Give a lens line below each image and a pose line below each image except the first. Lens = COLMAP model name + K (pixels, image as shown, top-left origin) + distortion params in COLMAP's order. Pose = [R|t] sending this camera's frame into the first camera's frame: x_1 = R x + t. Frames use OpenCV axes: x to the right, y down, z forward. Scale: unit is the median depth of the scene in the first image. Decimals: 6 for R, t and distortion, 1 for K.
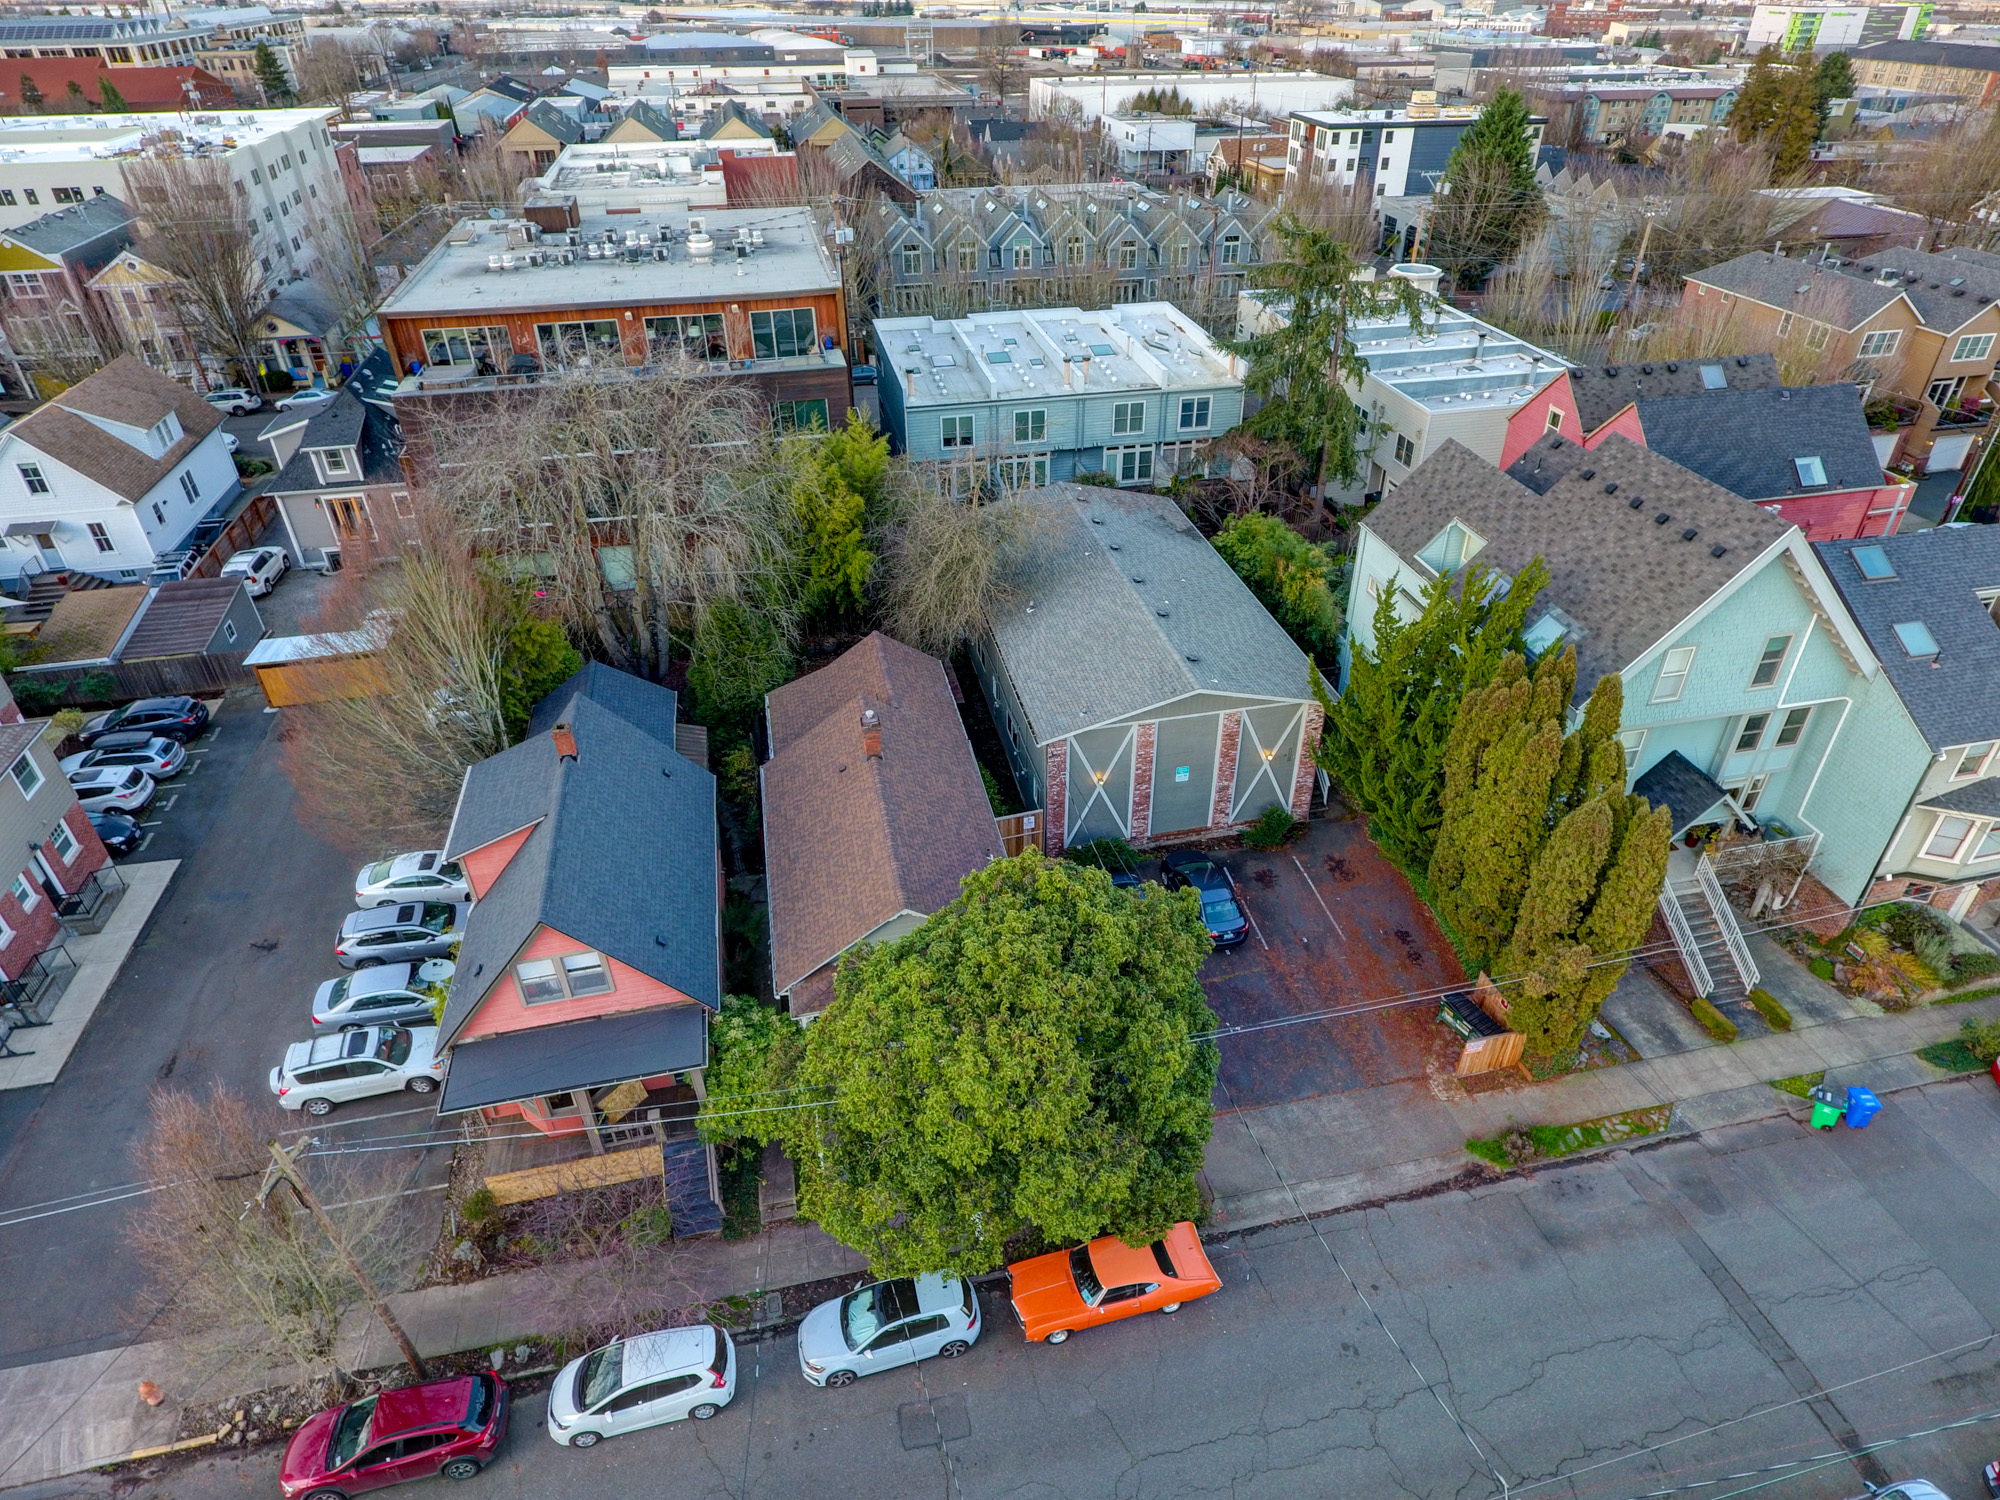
lens RADIAL K [[1160.3, 0, 1001.1], [0, 1160.3, 755.1], [0, 0, 1]] dist [-0.002440, -0.000988]
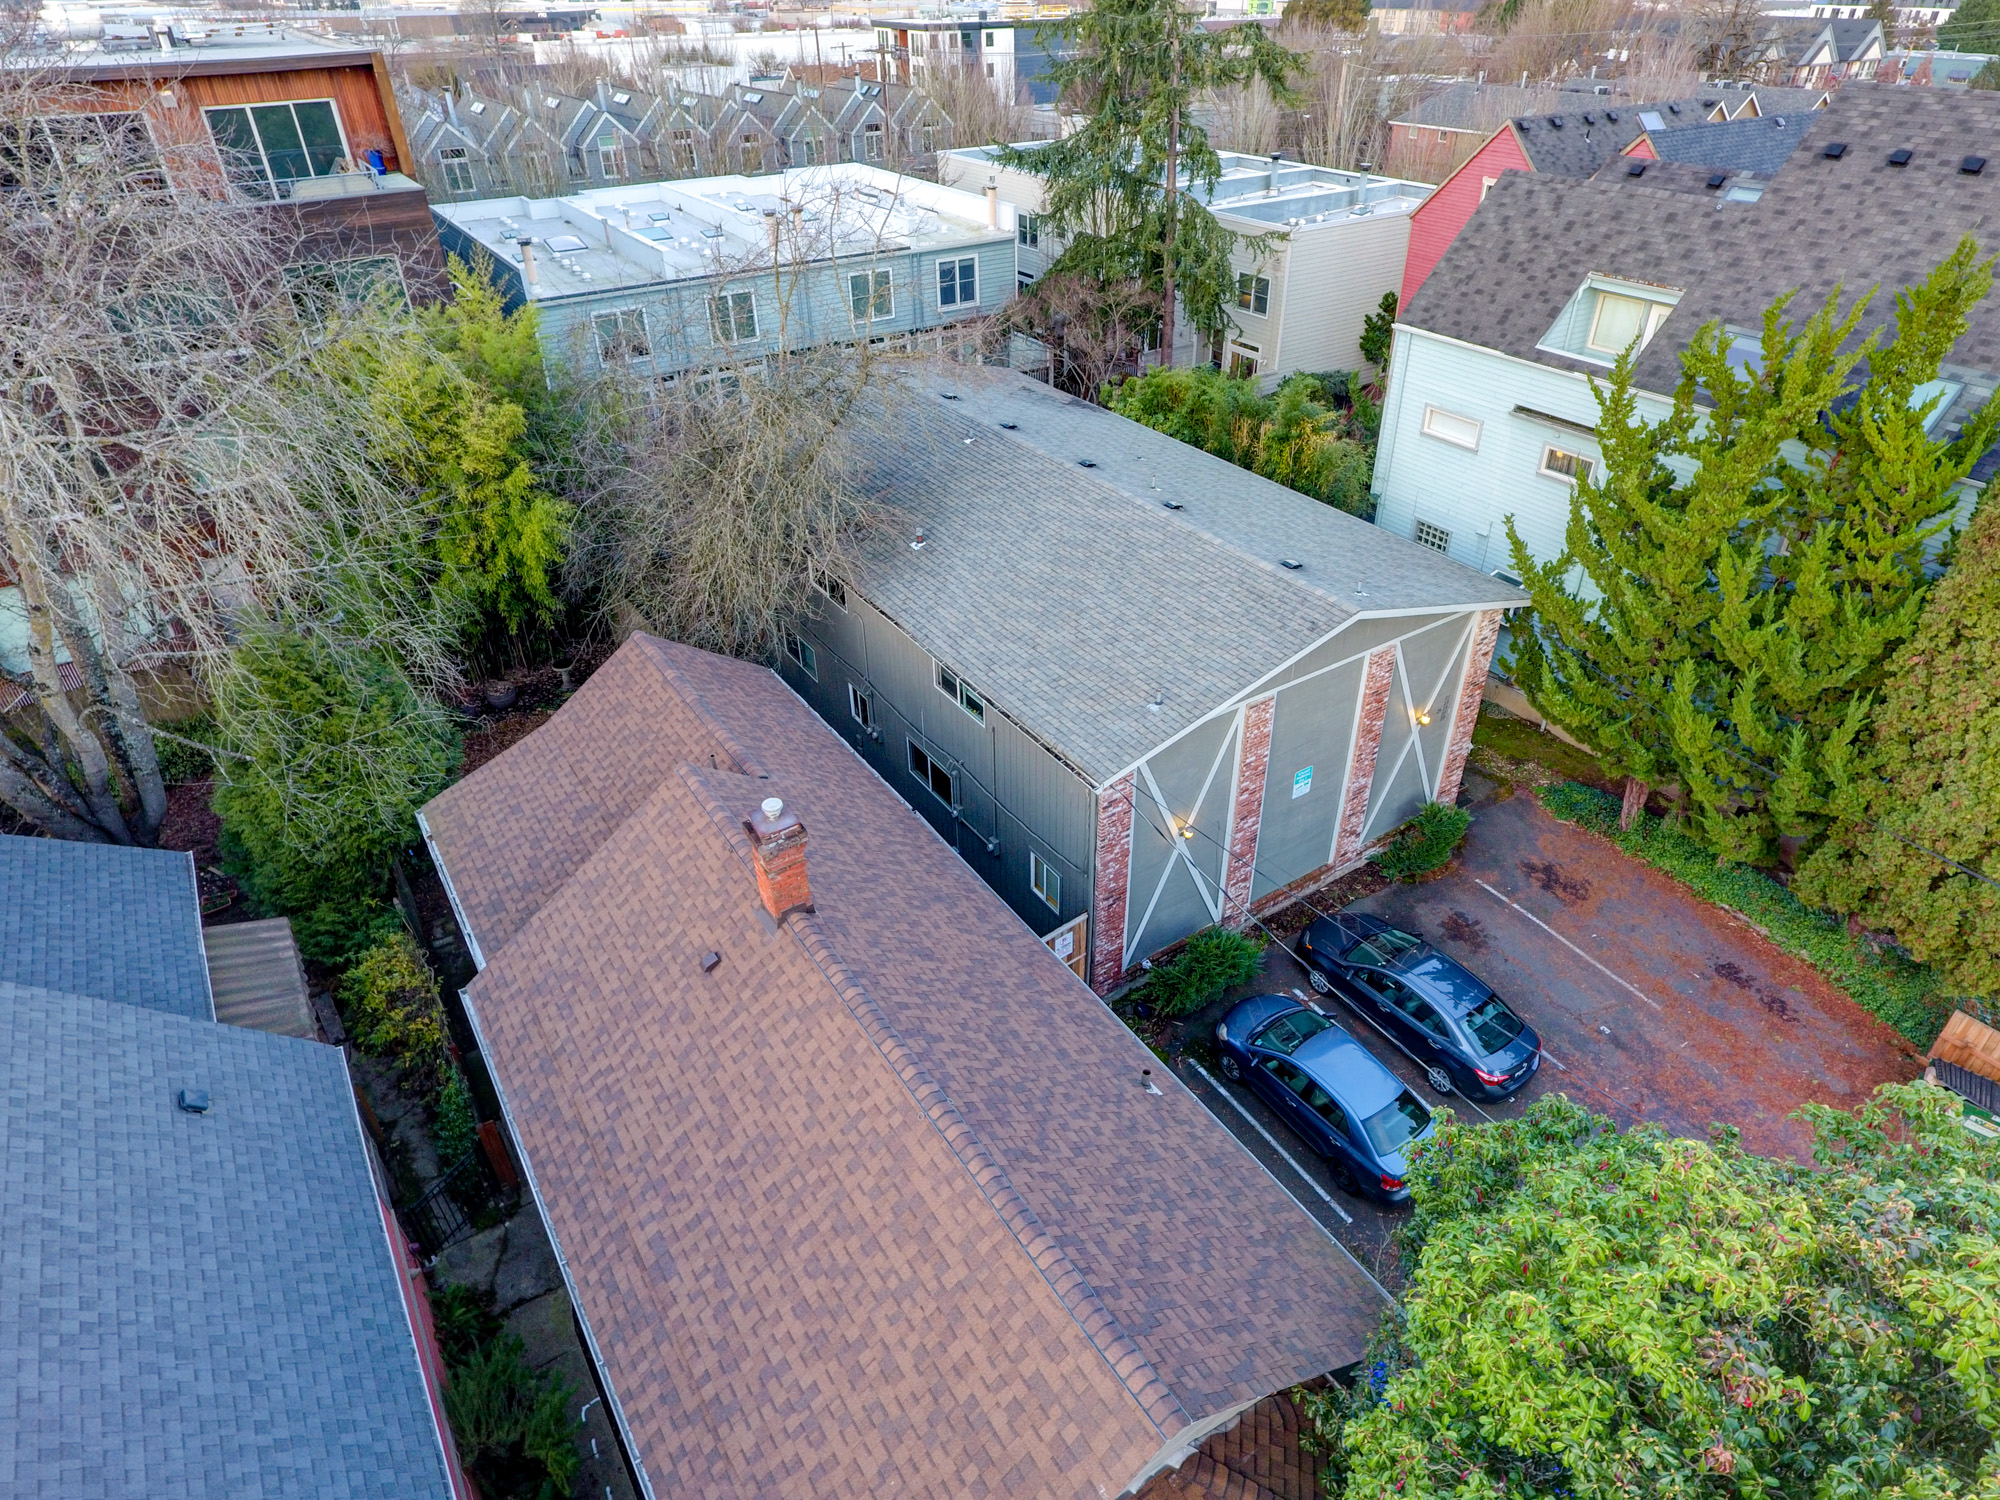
lens RADIAL K [[1160.3, 0, 1014.3], [0, 1160.3, 744.8], [0, 0, 1]] dist [-0.002440, -0.000988]
pose [[0.926880, -0.209011, 0.311782, -0.117648], [0.213895, 0.976674, 0.018862, -0.035207], [-0.308452, 0.049206, 0.949967, 0.476606]]
